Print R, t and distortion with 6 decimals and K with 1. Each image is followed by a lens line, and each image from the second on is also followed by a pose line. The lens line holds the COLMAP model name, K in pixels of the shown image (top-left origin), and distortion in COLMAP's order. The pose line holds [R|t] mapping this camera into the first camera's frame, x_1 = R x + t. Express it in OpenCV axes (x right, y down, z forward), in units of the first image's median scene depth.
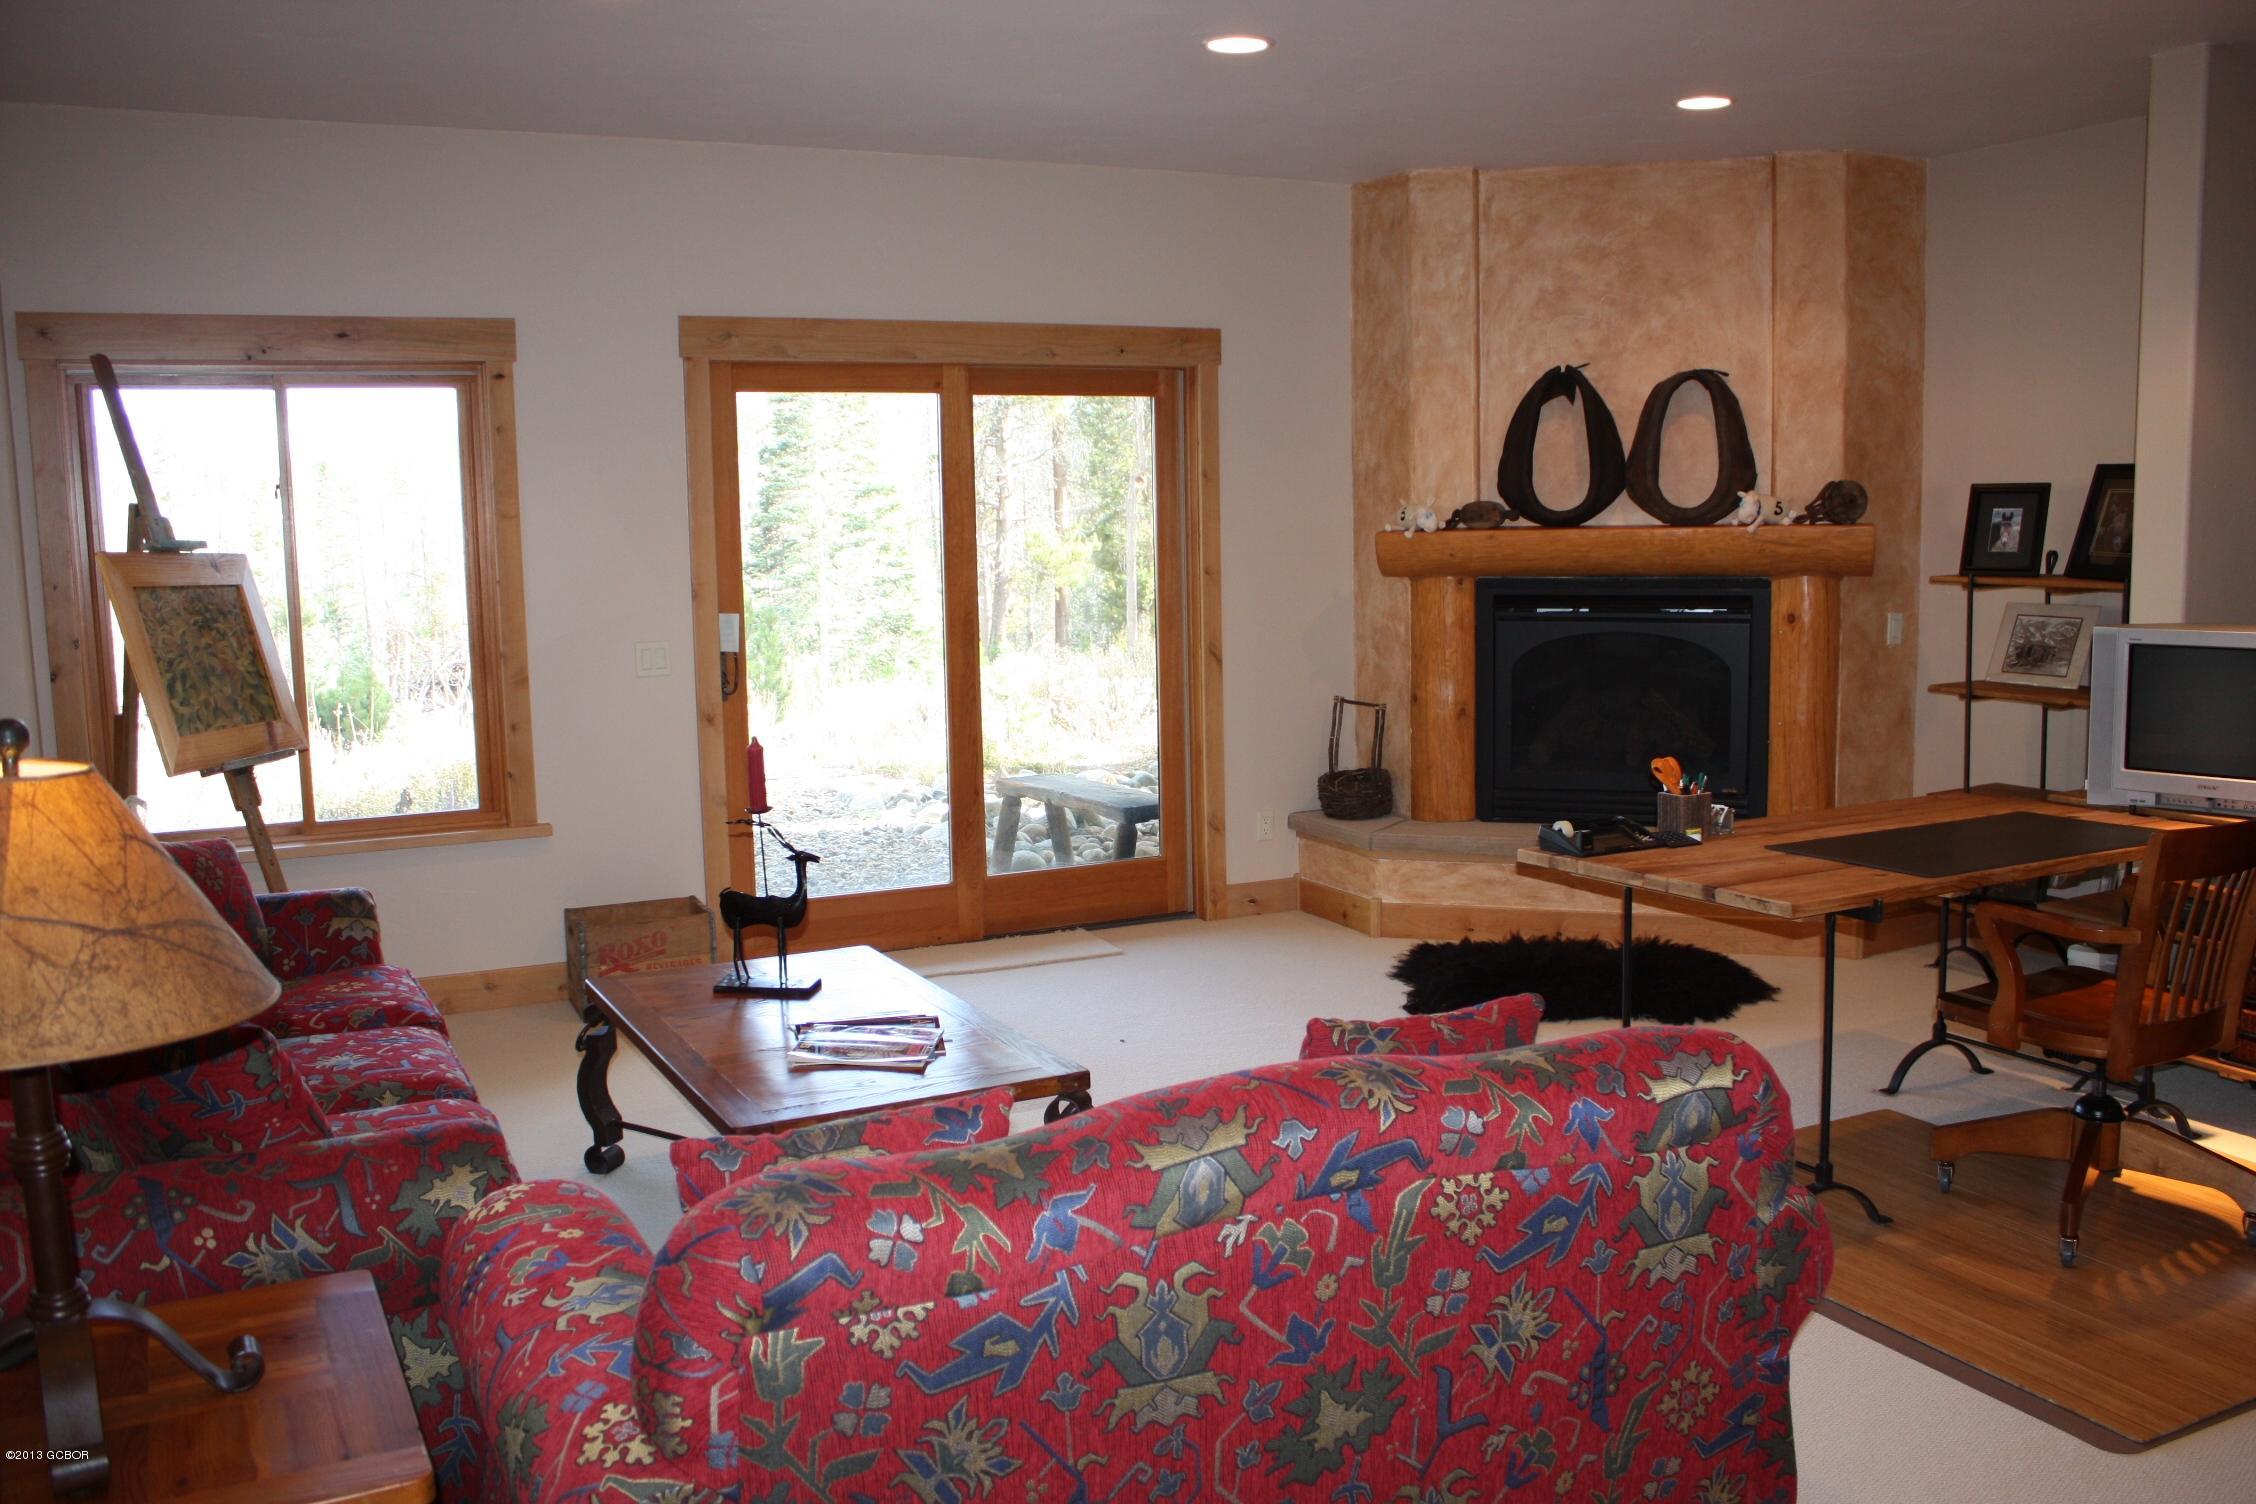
lens RADIAL K [[1904.9, 0, 1127.5], [0, 1904.9, 747.9], [0, 0, 1]] dist [-0.116107, 0.065270]
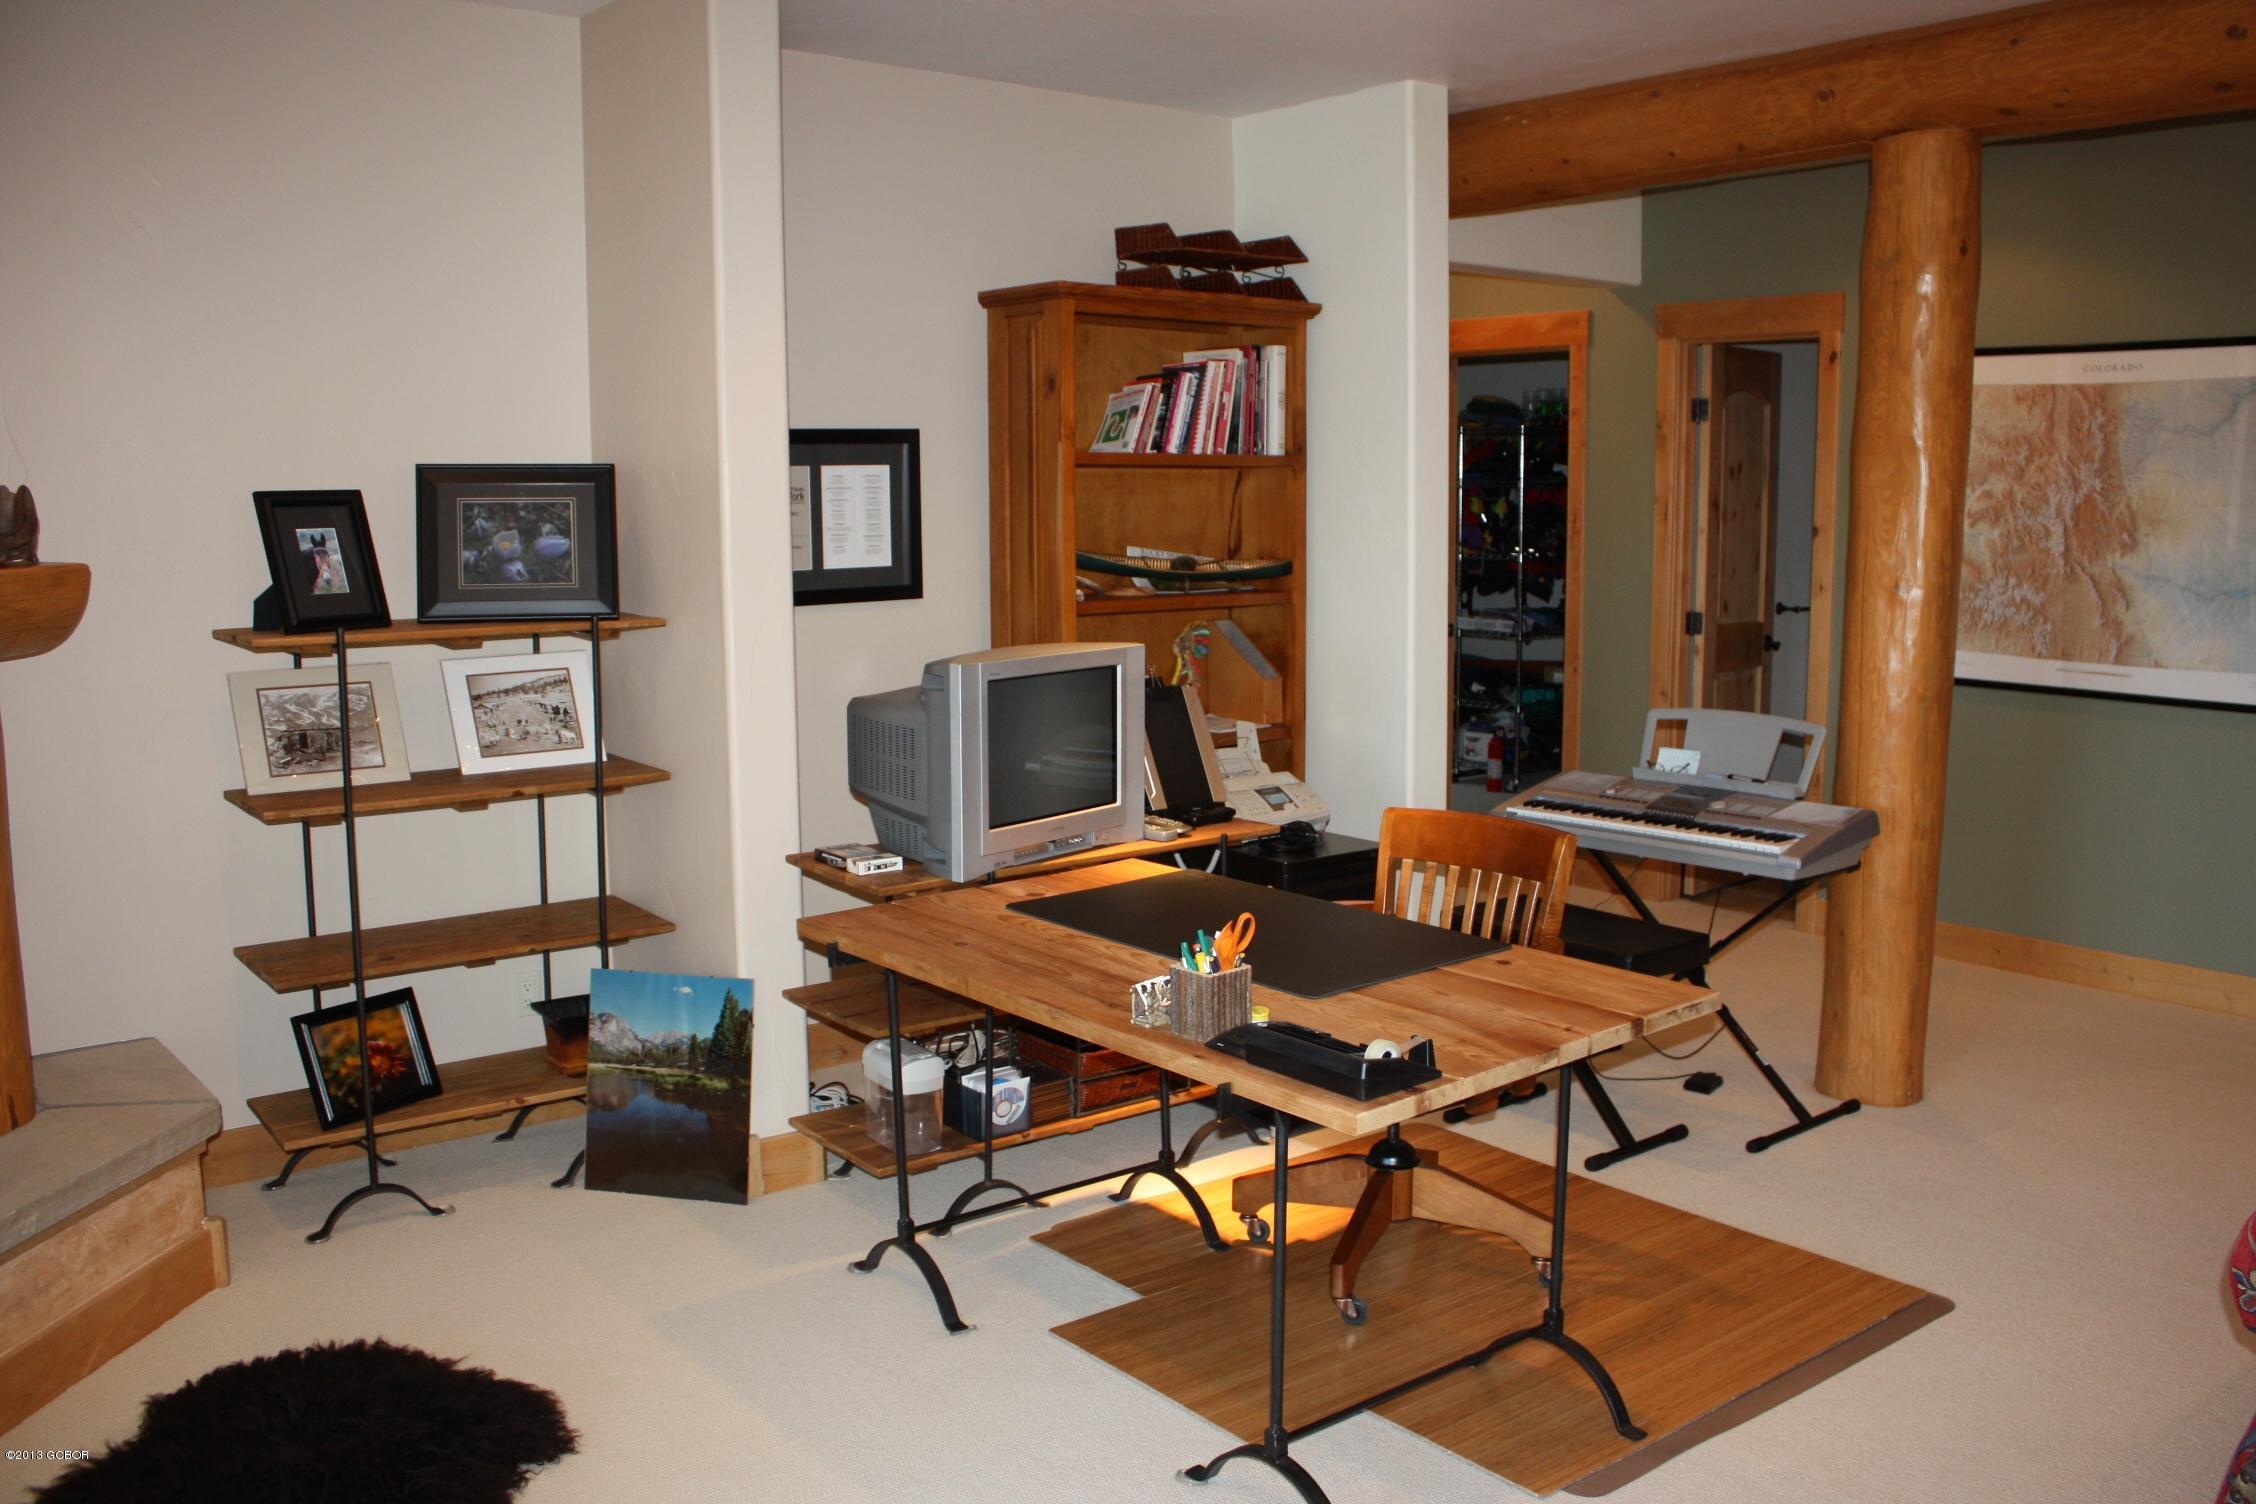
lens RADIAL K [[1904.9, 0, 1129.4], [0, 1904.9, 749.8], [0, 0, 1]] dist [-0.116107, 0.065270]
pose [[-0.210896, -0.110167, 0.971281, -0.240150], [0.131721, 0.981364, 0.139911, -0.106283], [-0.968593, 0.157445, -0.192454, 0.860503]]
